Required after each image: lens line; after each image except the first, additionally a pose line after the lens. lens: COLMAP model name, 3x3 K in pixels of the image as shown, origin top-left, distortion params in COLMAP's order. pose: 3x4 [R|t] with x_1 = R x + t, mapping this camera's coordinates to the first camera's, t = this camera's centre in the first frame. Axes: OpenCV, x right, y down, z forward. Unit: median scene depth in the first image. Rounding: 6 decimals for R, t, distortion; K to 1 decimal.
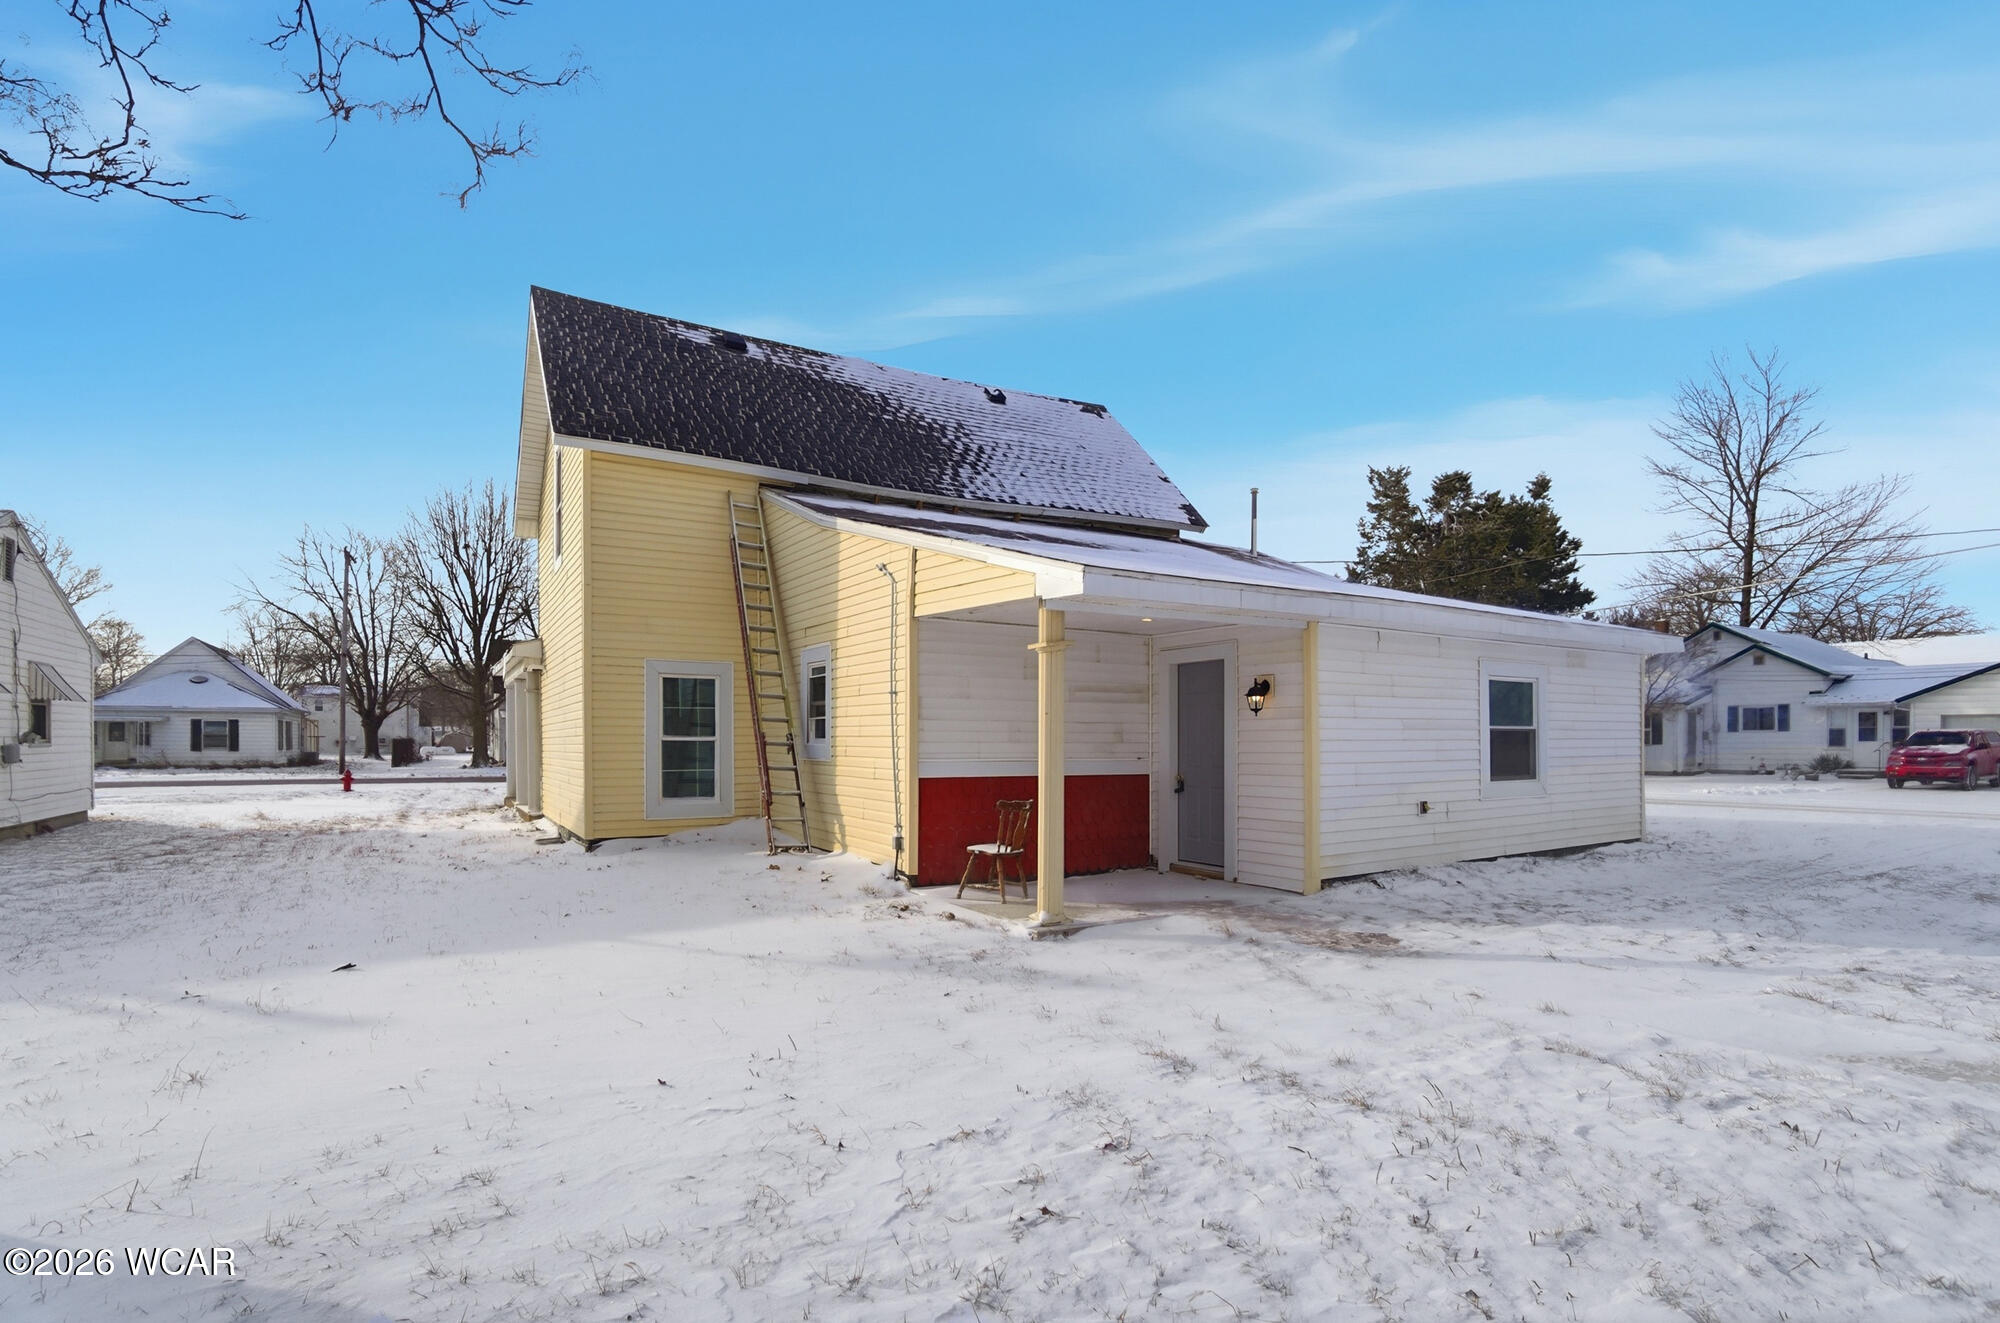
lens RADIAL K [[915.3, 0, 996.9], [0, 915.3, 708.0], [0, 0, 1]] dist [-0.045446, -0.000032]
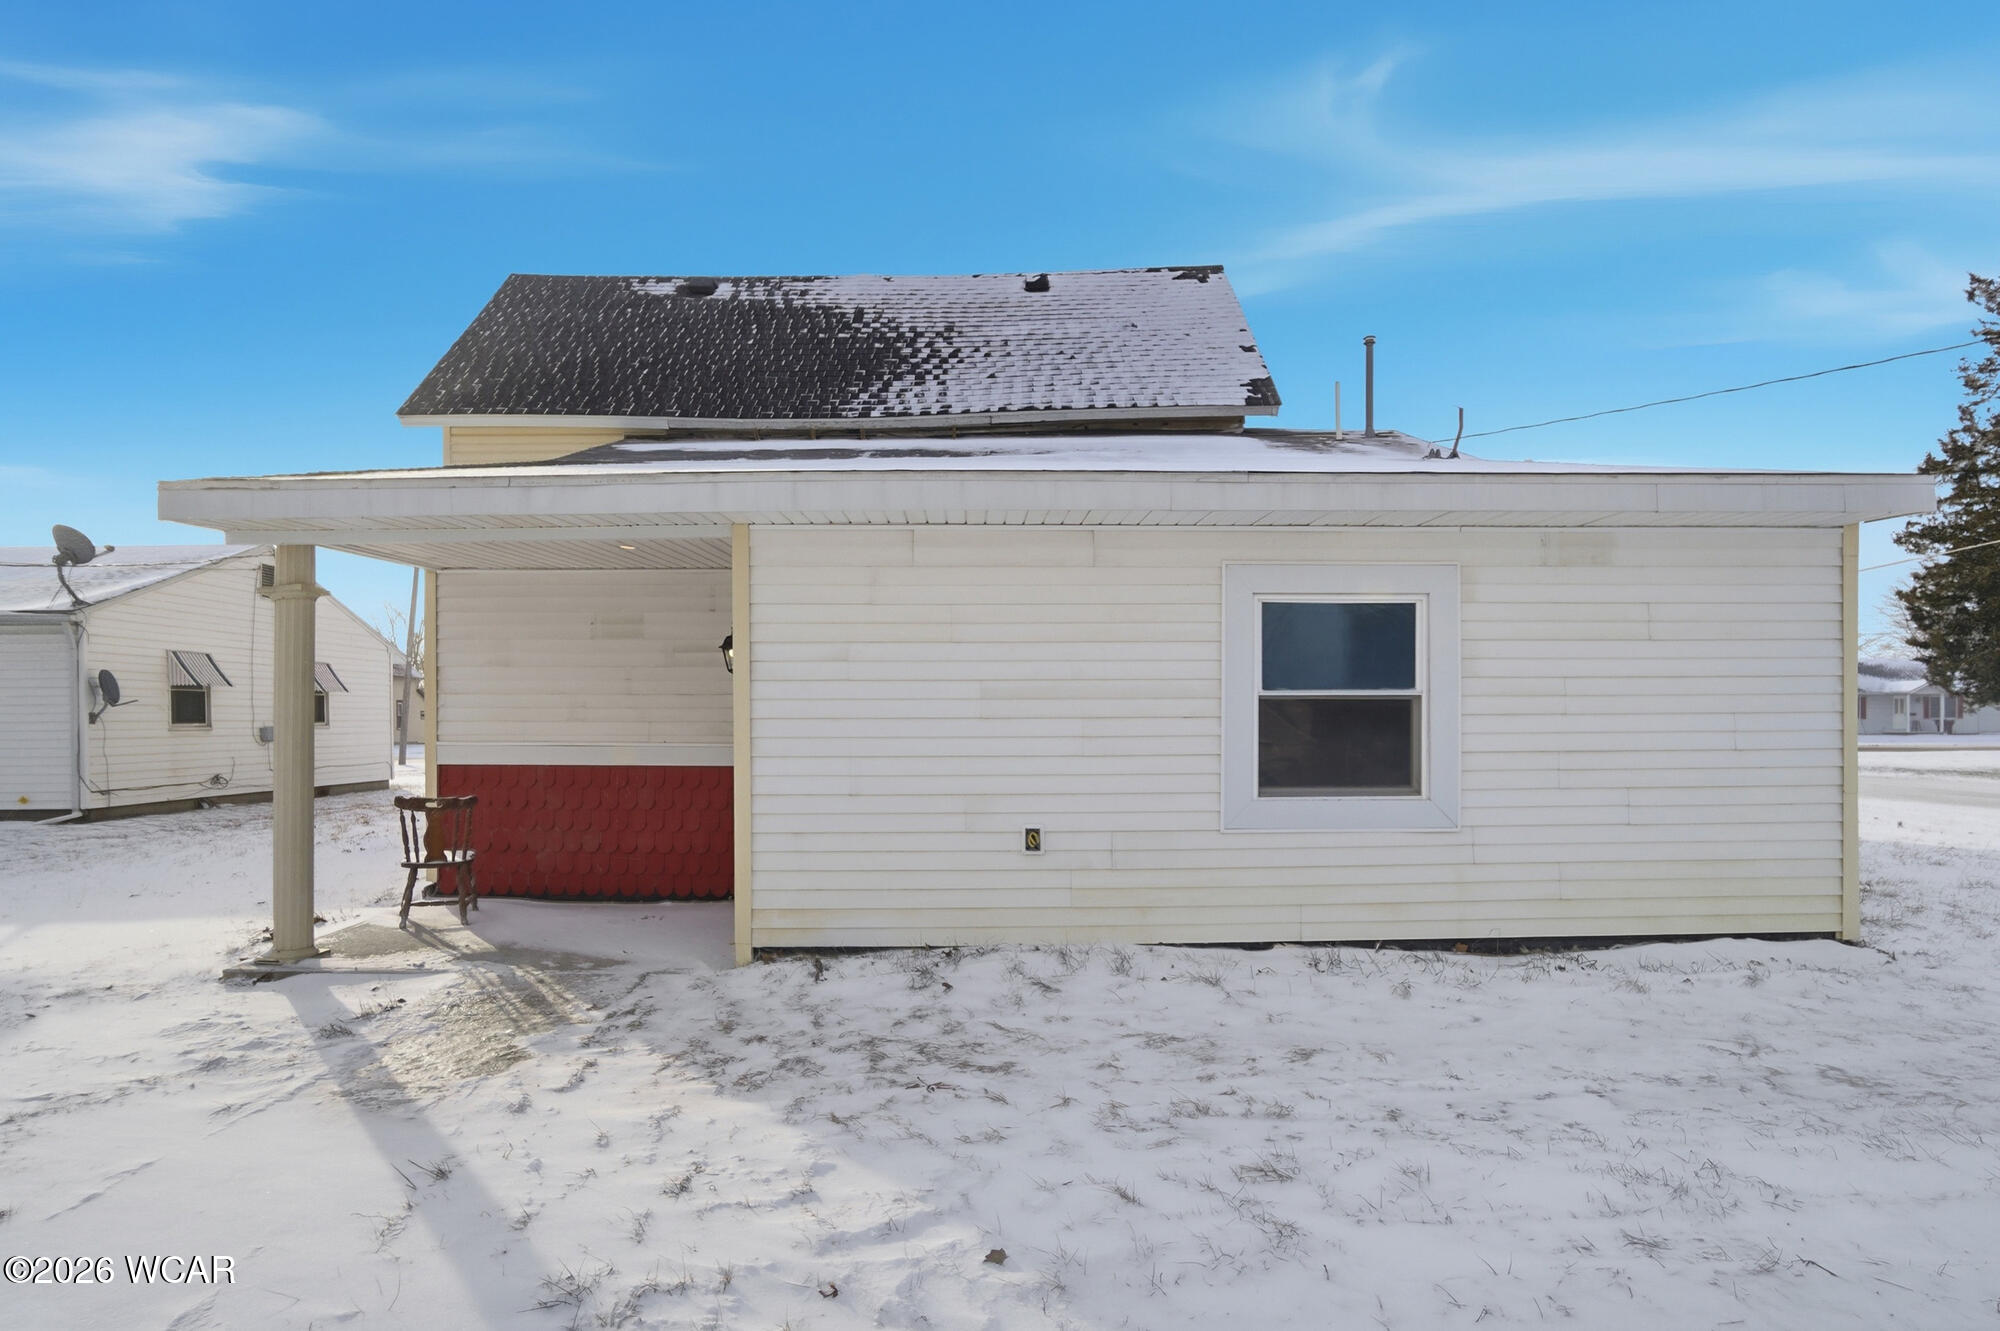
lens RADIAL K [[995.3, 0, 988.6], [0, 995.3, 670.9], [0, 0, 1]] dist [-0.025640, 0.000815]
pose [[0.866230, -0.025630, -0.498988, 0.550100], [0.019793, 0.999660, -0.016986, 0.012048], [0.499254, 0.004837, 0.866442, 0.333850]]
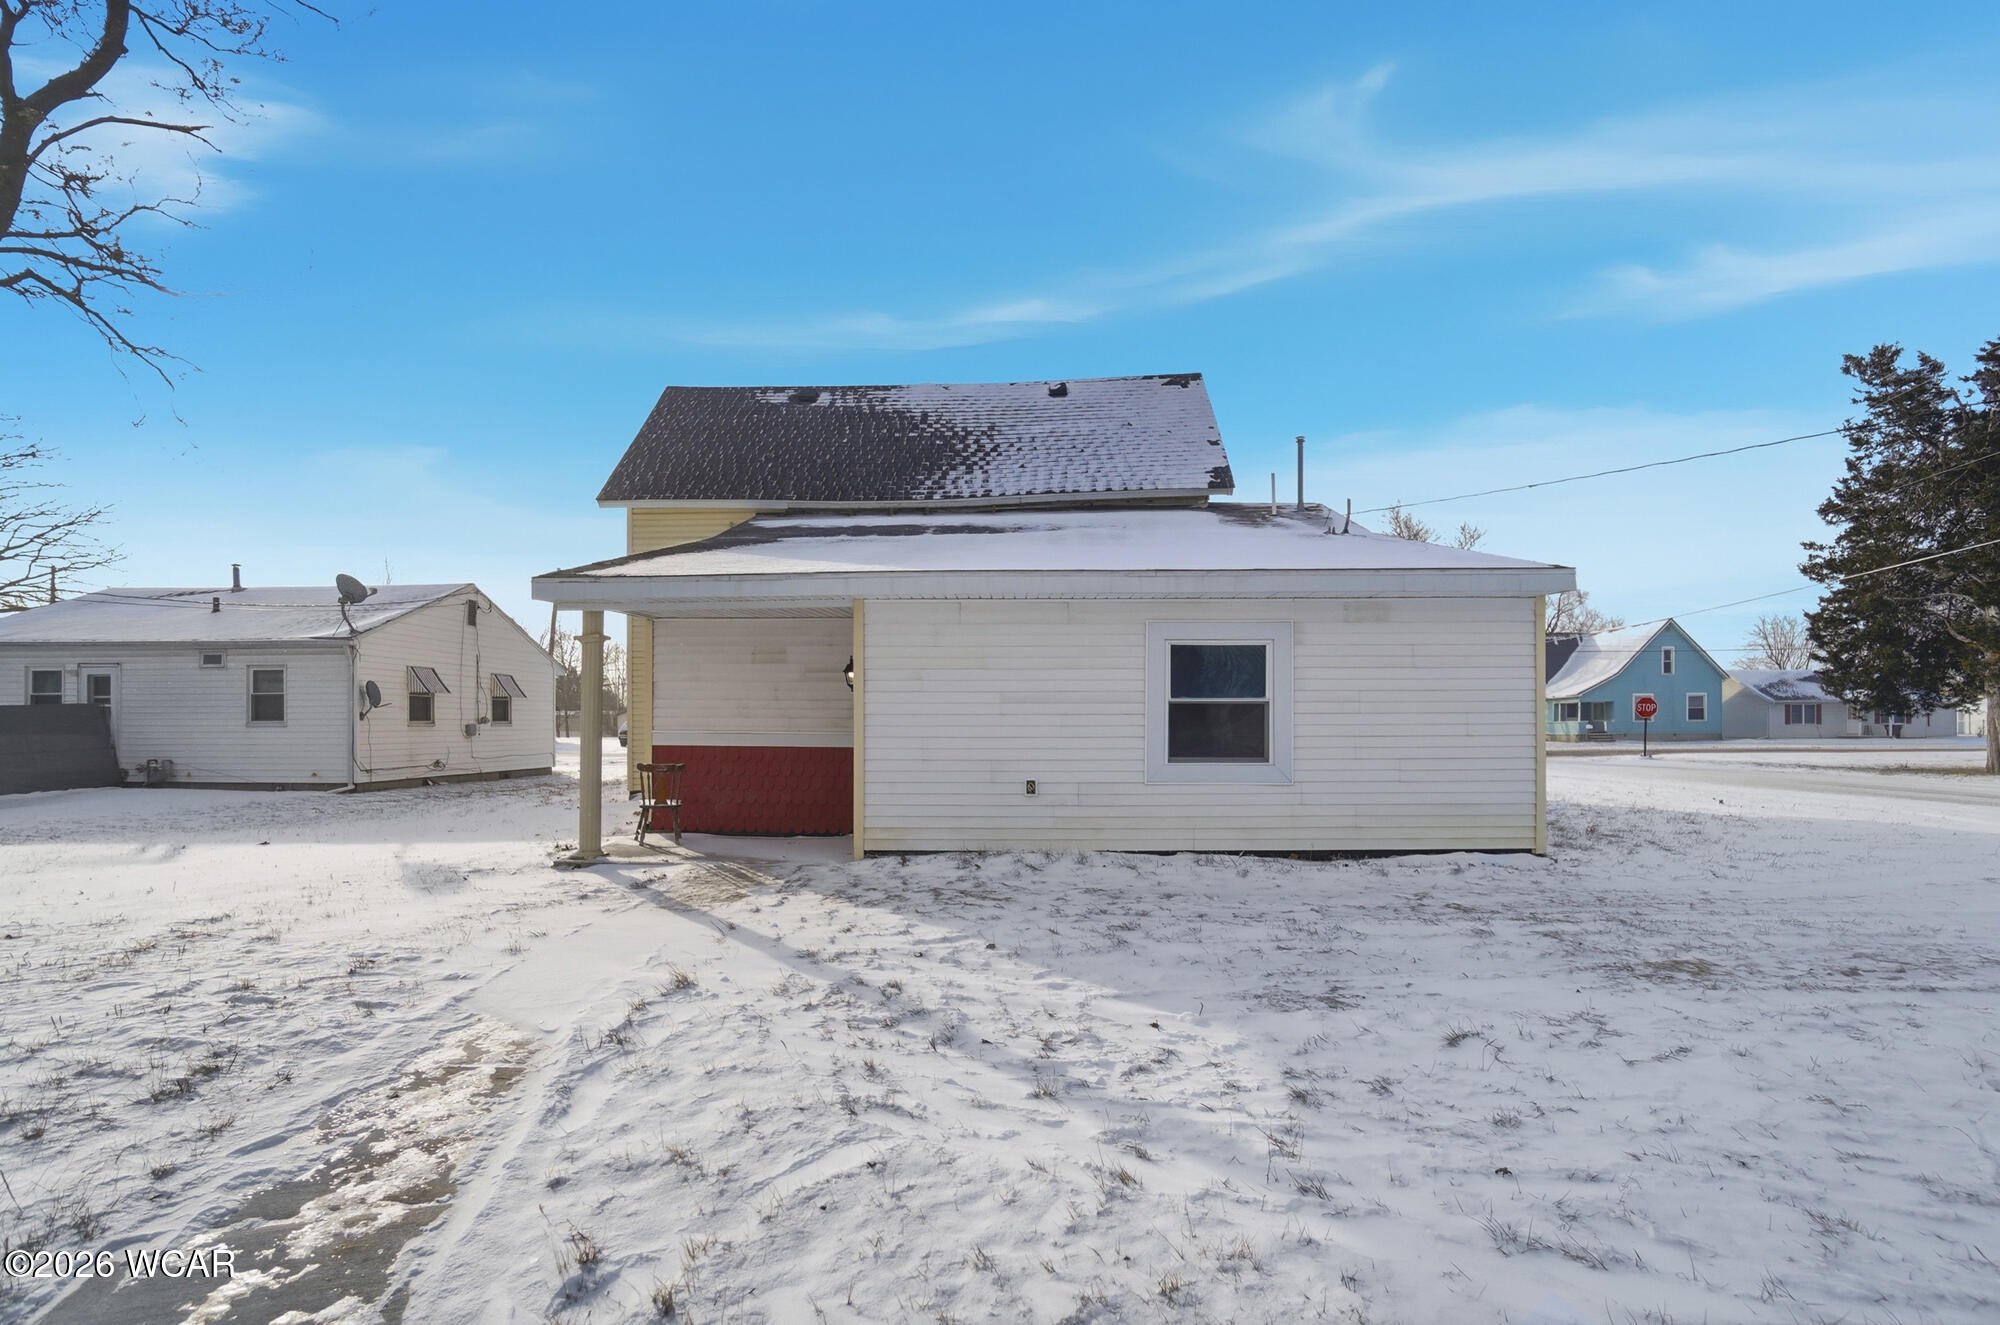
lens RADIAL K [[890.6, 0, 1000.0], [0, 890.6, 662.5], [0, 0, 1]] dist [-0.042067, 0.000021]
pose [[0.845667, -0.034982, -0.532564, 0.680847], [0.017561, 0.999133, -0.037743, 0.011822], [0.533422, 0.022566, 0.845548, 0.153191]]
